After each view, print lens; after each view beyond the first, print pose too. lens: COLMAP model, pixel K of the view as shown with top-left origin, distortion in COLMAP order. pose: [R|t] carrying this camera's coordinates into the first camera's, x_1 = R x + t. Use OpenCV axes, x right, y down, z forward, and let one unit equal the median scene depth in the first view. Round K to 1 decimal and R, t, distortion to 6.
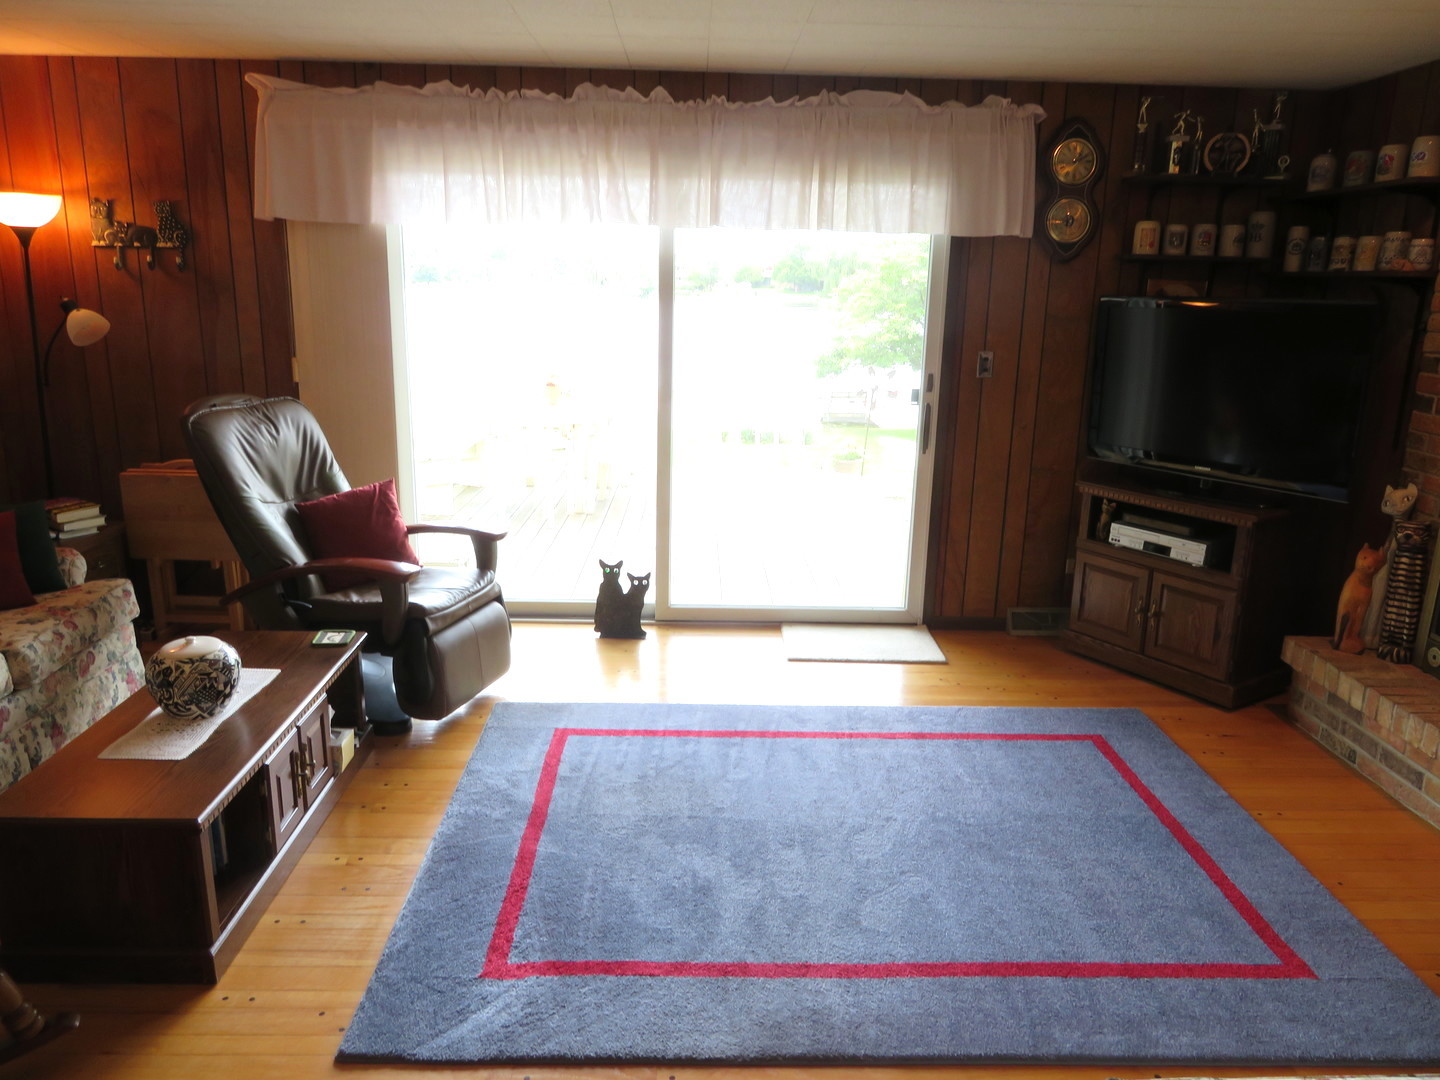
lens RADIAL K [[1036.3, 0, 716.7], [0, 1036.3, 545.2], [0, 0, 1]] dist [-0.007019, 0.000809]
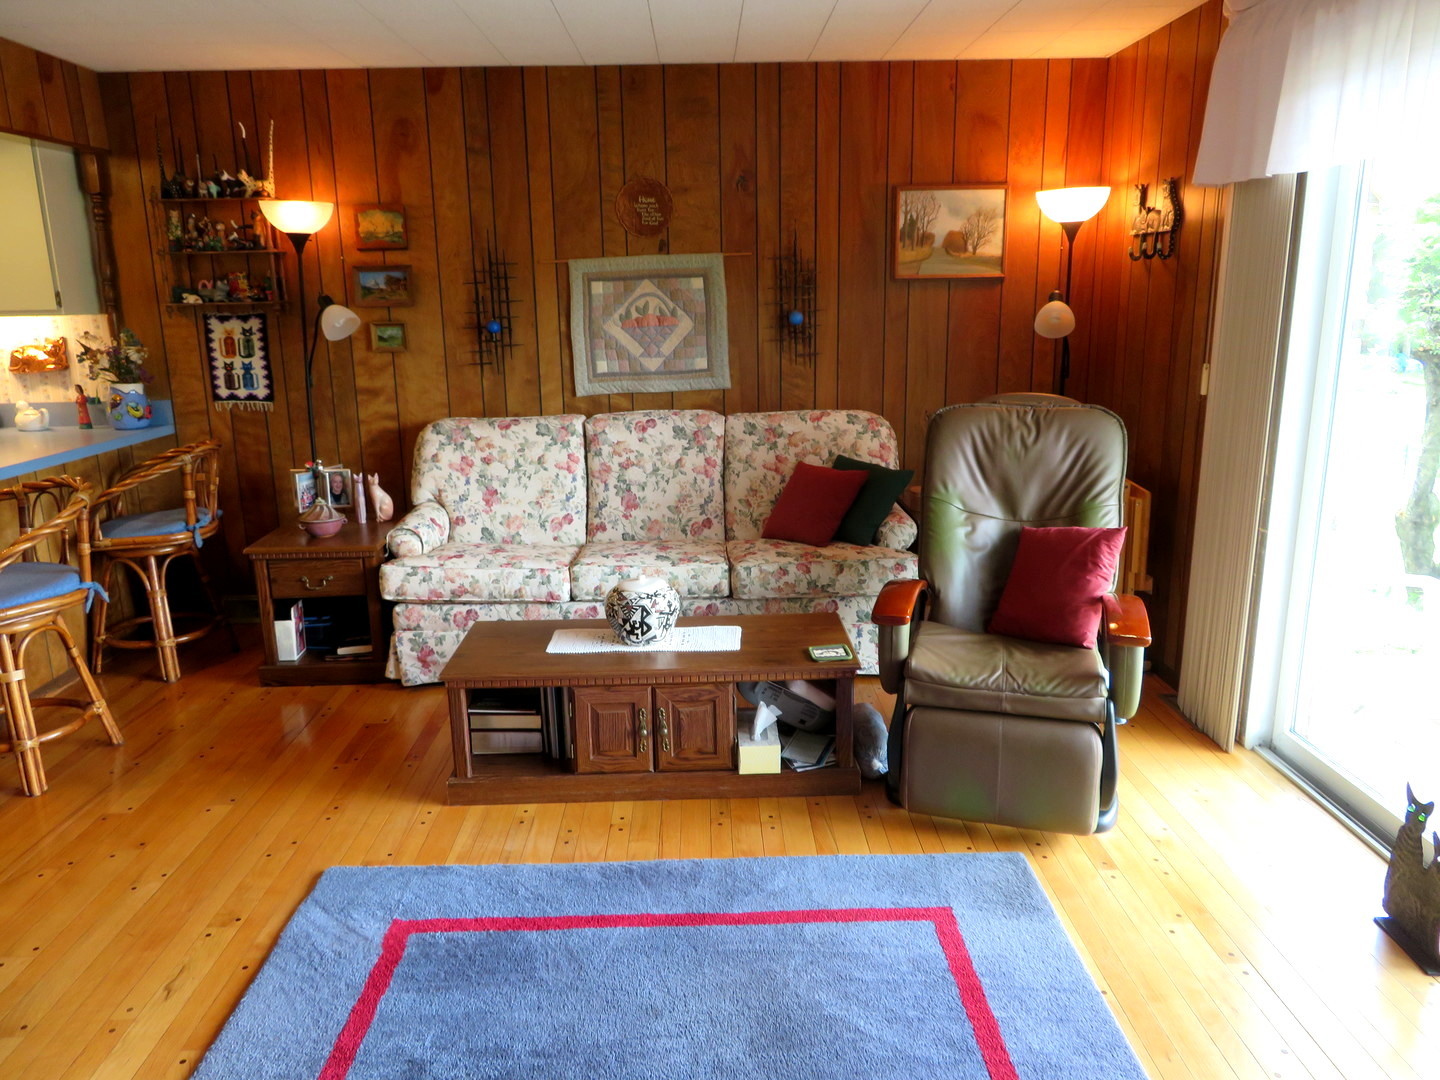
lens RADIAL K [[1036.3, 0, 716.2], [0, 1036.3, 541.2], [0, 0, 1]] dist [-0.007019, 0.000809]
pose [[-0.011574, 0.219193, -0.975613, 0.458211], [-0.235777, 0.947569, 0.215690, -0.162482], [0.971738, 0.232523, 0.040713, 0.765616]]
